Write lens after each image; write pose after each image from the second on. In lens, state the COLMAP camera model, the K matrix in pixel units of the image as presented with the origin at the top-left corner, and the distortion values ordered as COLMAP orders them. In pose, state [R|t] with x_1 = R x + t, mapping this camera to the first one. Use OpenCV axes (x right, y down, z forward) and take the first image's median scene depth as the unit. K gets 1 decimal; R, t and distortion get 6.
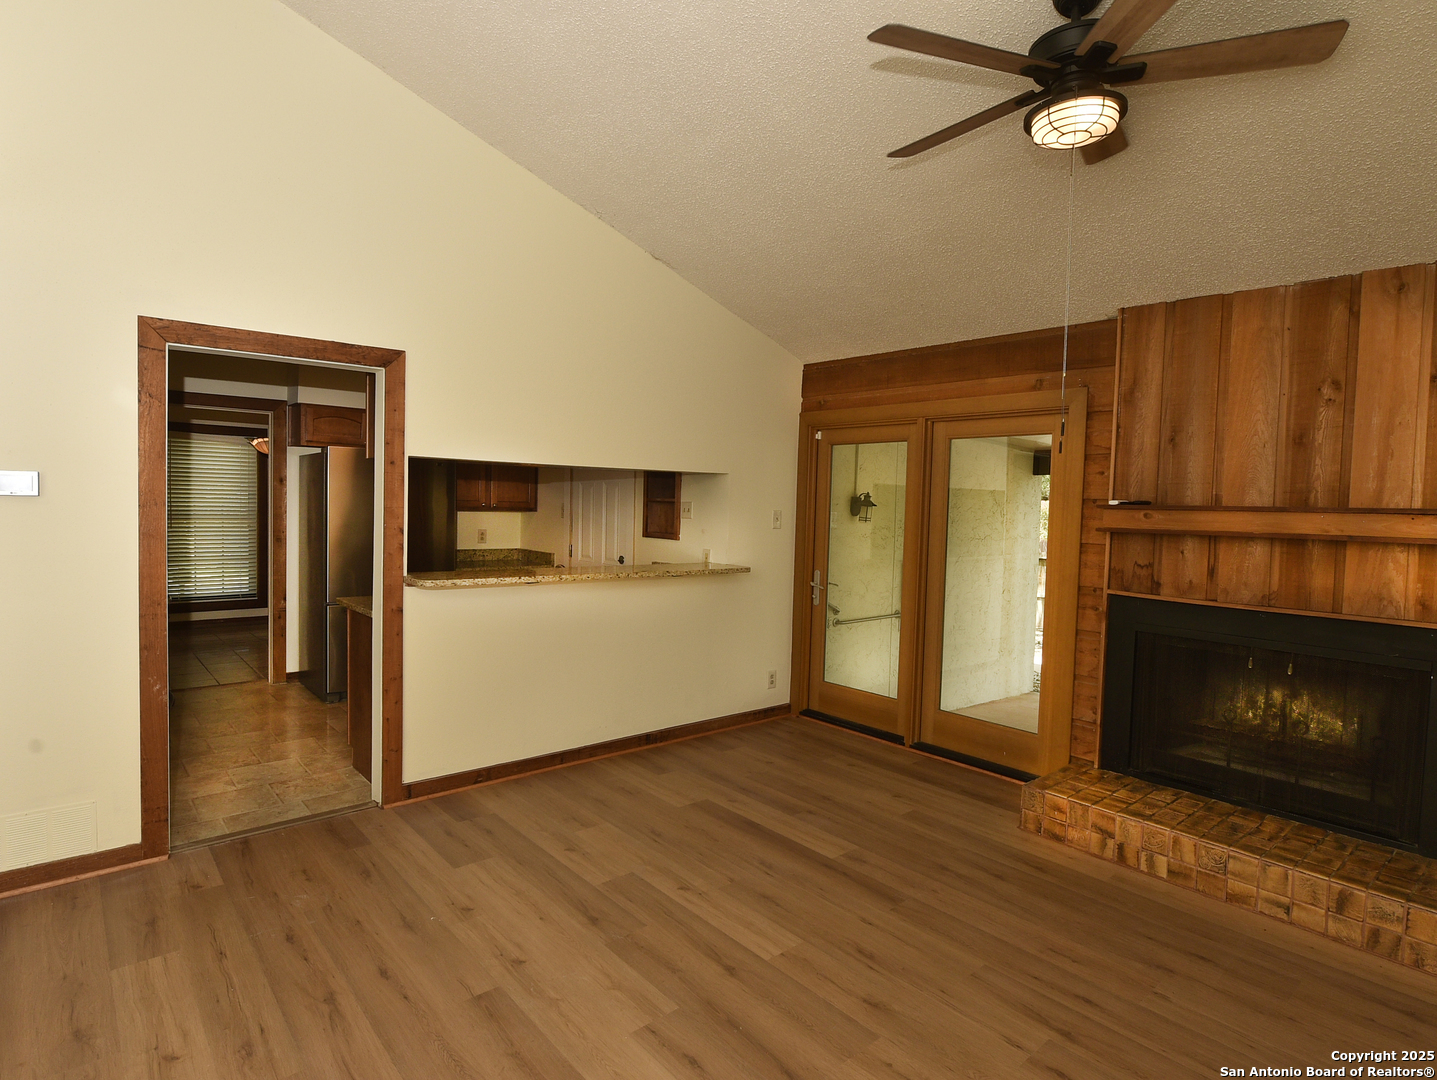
lens RADIAL K [[776.8, 0, 719.1], [0, 776.8, 537.8], [0, 0, 1]] dist [-0.009041, -0.001783]
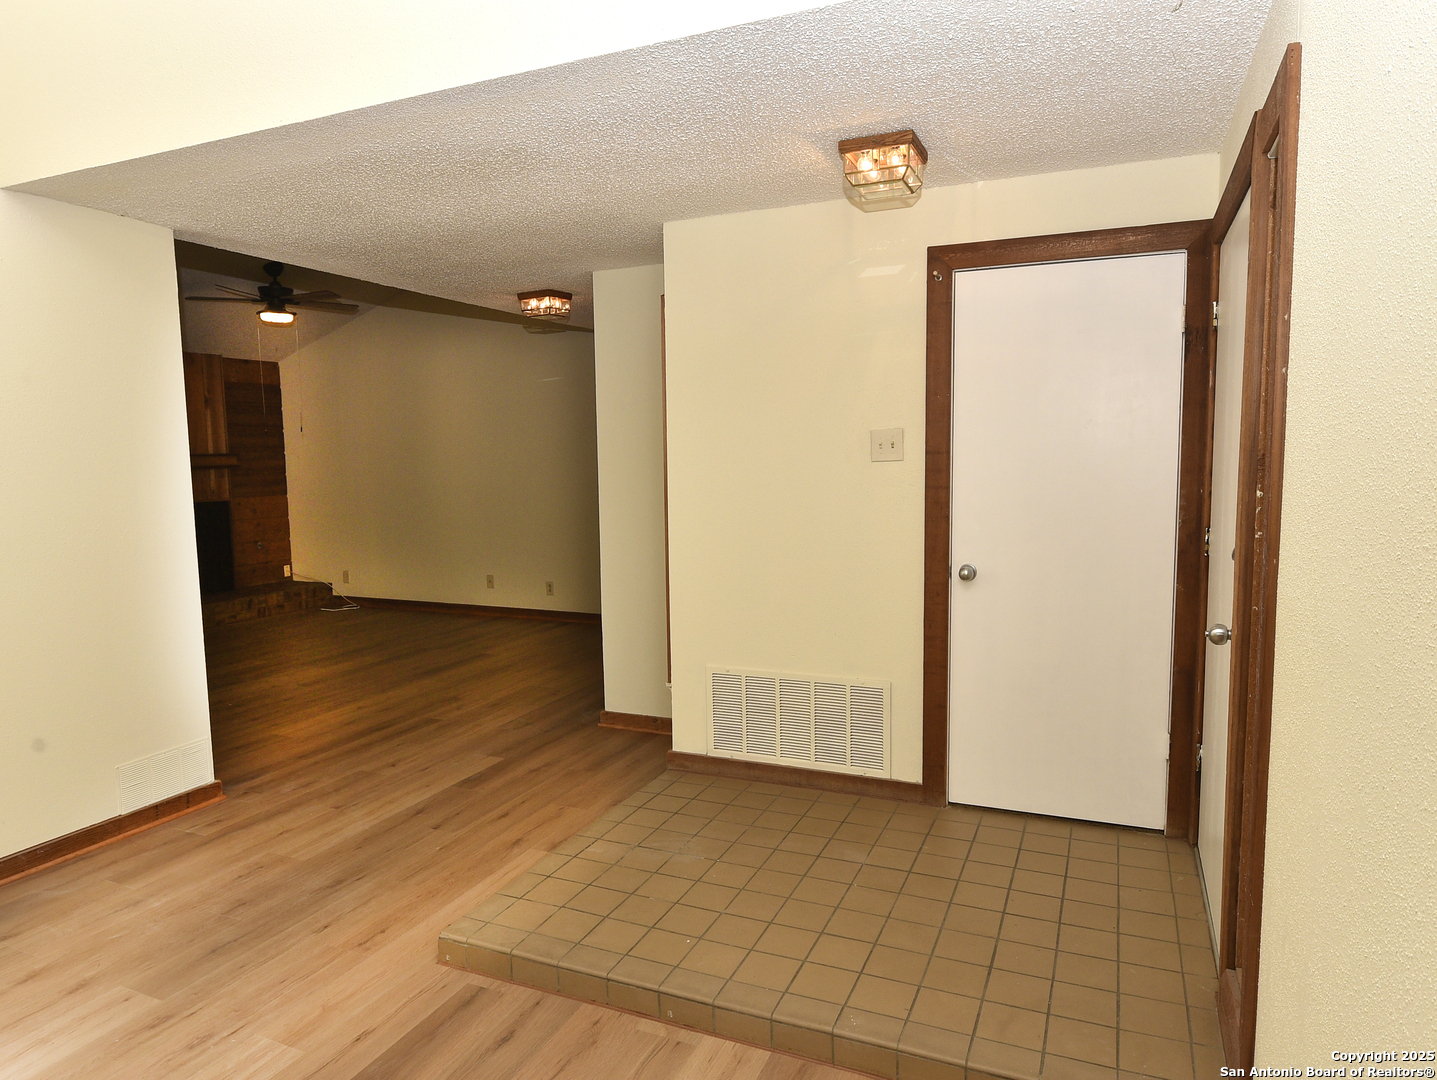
lens RADIAL K [[907.9, 0, 718.3], [0, 907.9, 540.0], [0, 0, 1]] dist [-0.004332, -0.000727]
pose [[-0.434991, -0.105999, 0.894174, -2.134529], [0.041974, 0.989580, 0.137728, -0.083866], [-0.899456, 0.097442, -0.426010, 0.694957]]
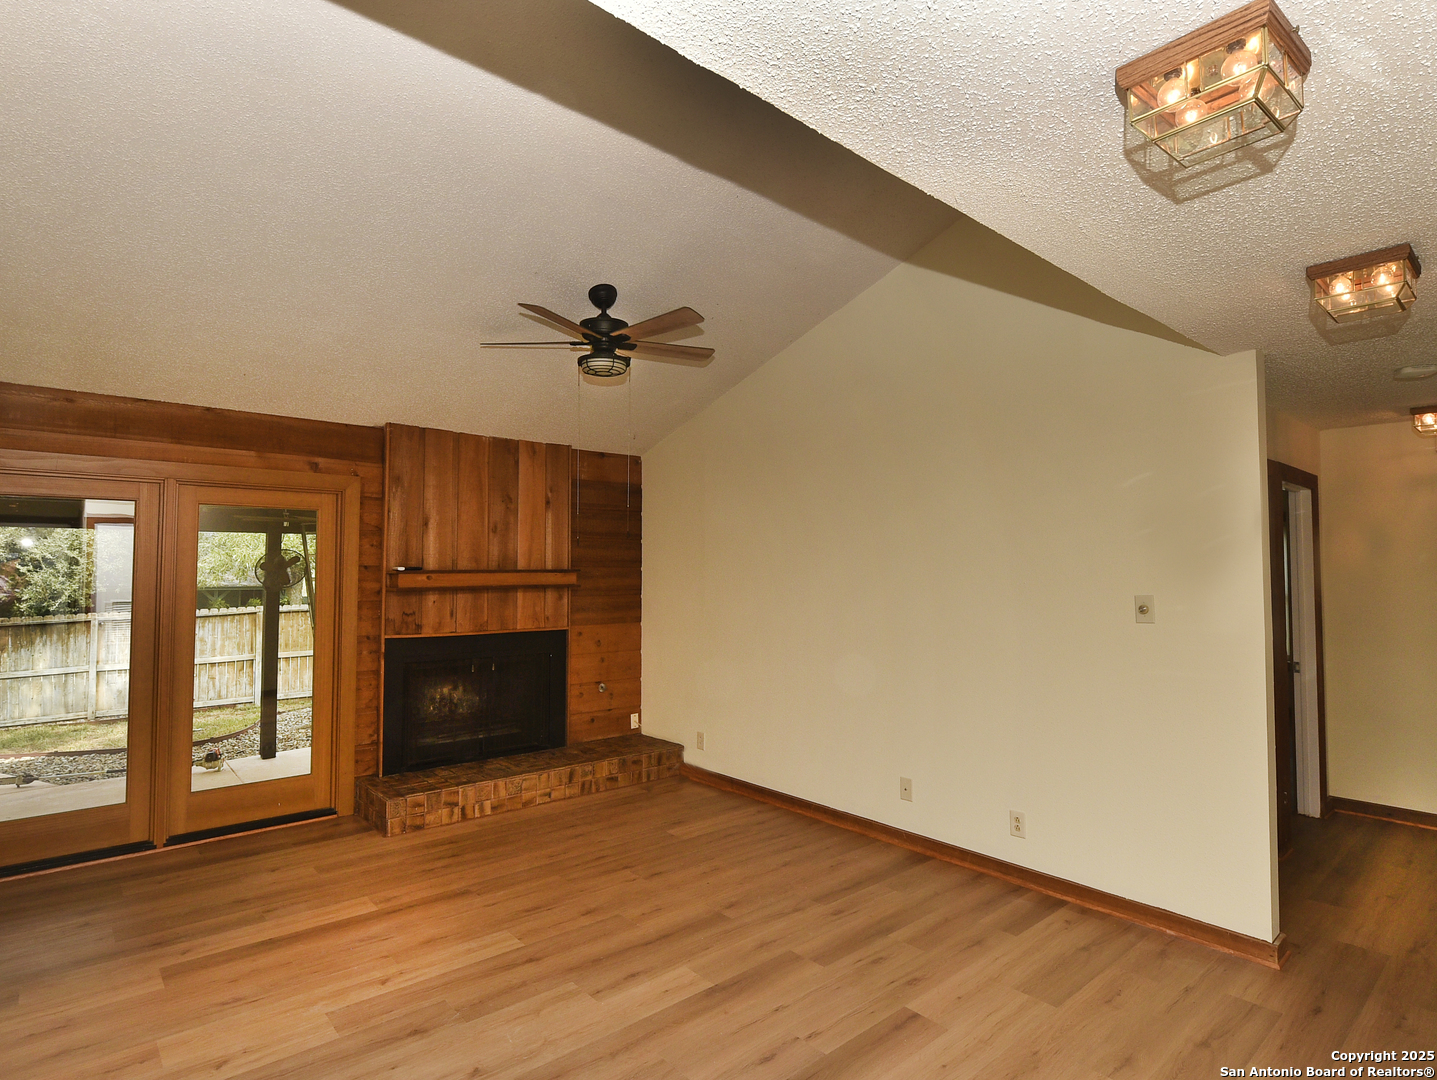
lens RADIAL K [[776.8, 0, 713.4], [0, 776.8, 539.1], [0, 0, 1]] dist [-0.009041, -0.001783]
pose [[-0.001861, 0.009931, 0.999949, -0.909296], [0.041876, 0.999074, -0.009845, -0.066338], [-0.999121, 0.041855, -0.002275, 0.506889]]
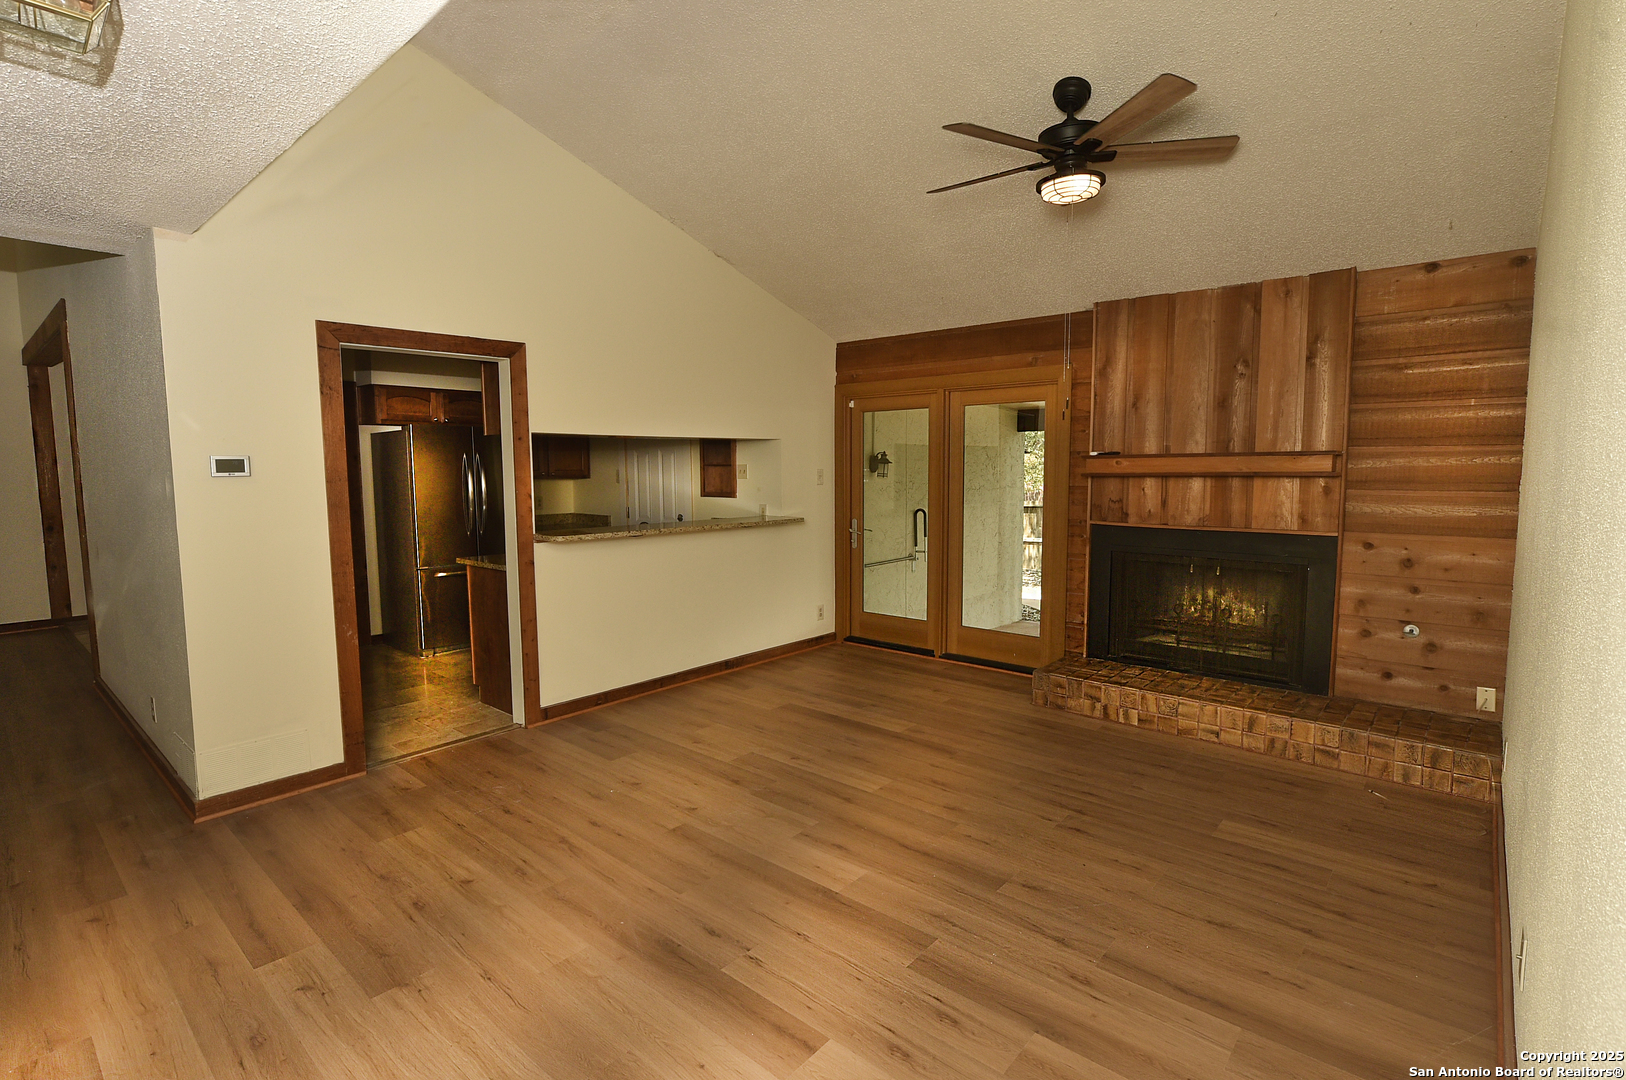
lens RADIAL K [[770.0, 0, 813.3], [0, 770.0, 538.7], [0, 0, 1]] dist [-0.008577, -0.000019]
pose [[0.989474, -0.046125, 0.137160, -0.157708], [0.039090, 0.997800, 0.053547, 0.010720], [-0.139328, -0.047622, 0.989101, -0.247346]]
